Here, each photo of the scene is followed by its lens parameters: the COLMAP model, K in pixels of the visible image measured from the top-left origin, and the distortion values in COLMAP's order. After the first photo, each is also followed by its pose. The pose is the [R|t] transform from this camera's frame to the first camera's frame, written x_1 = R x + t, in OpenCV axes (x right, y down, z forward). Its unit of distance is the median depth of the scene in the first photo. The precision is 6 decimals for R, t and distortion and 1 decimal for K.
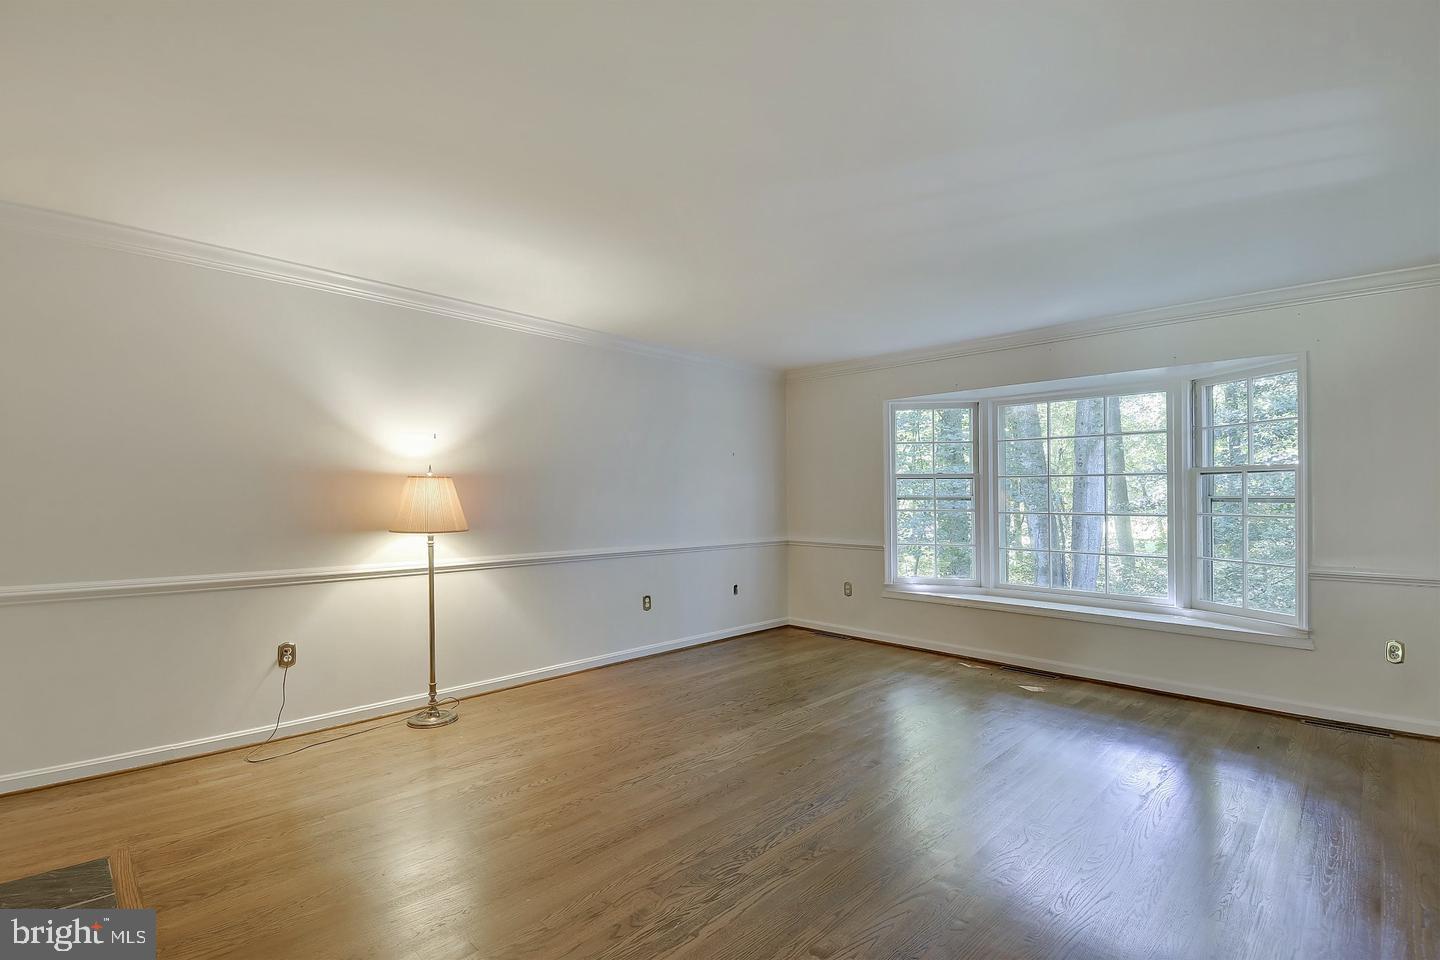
lens RADIAL K [[652.9, 0, 721.2], [0, 652.9, 494.5], [0, 0, 1]] dist [0.003495, -0.000123]
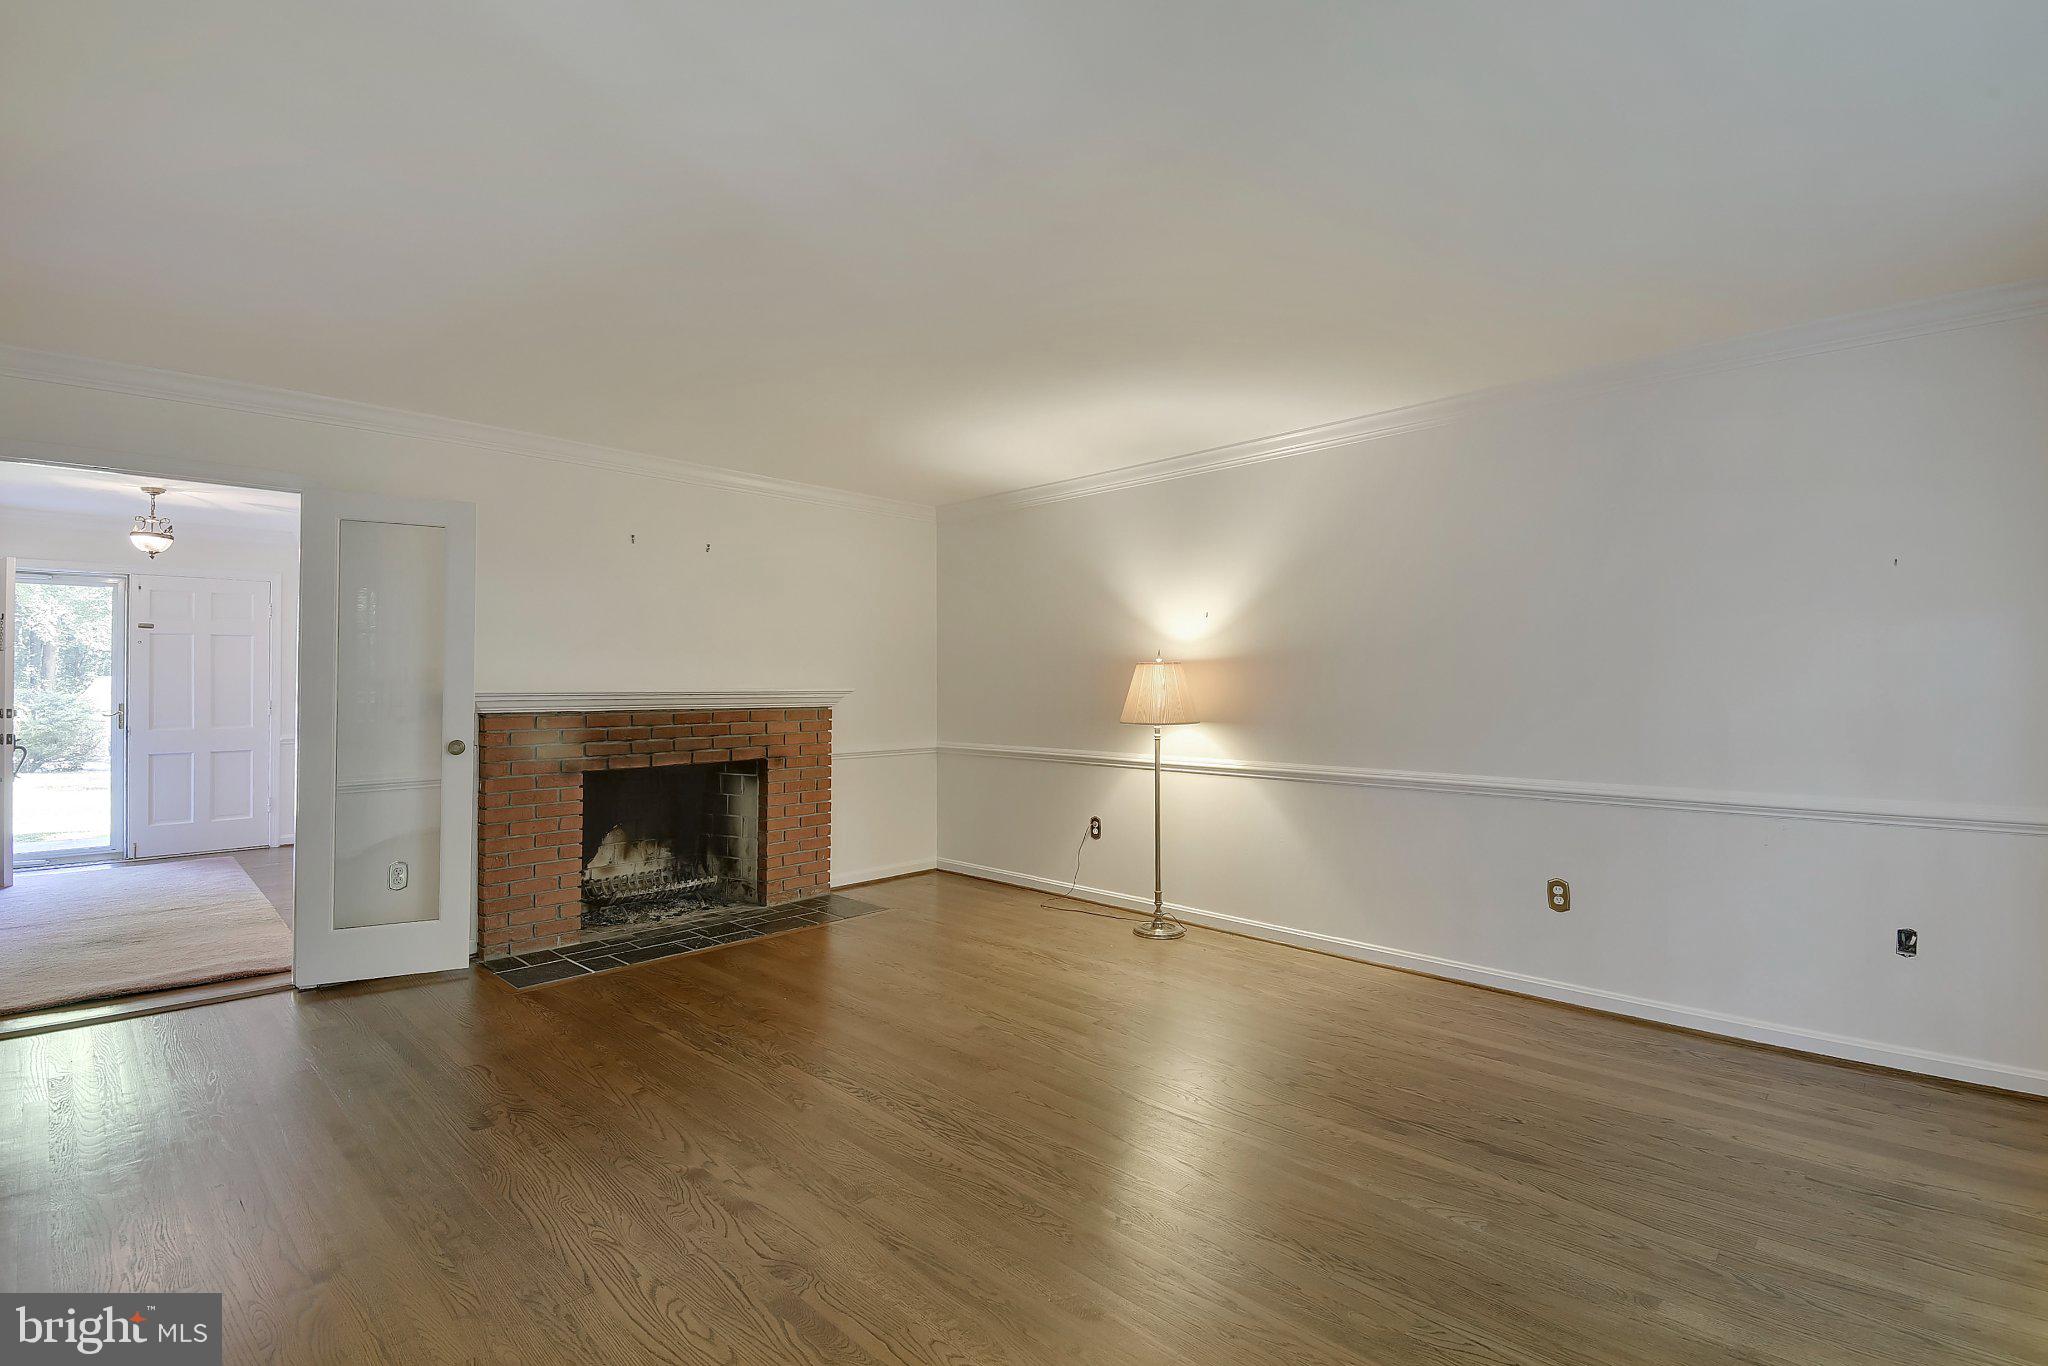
lens RADIAL K [[937.0, 0, 1026.1], [0, 937.0, 668.1], [0, 0, 1]] dist [-0.036121, -0.001896]
pose [[-0.011111, -0.021624, -0.999704, 0.771791], [-0.003824, 0.999760, -0.021583, 0.009021], [0.999931, 0.003583, -0.011191, 0.755251]]
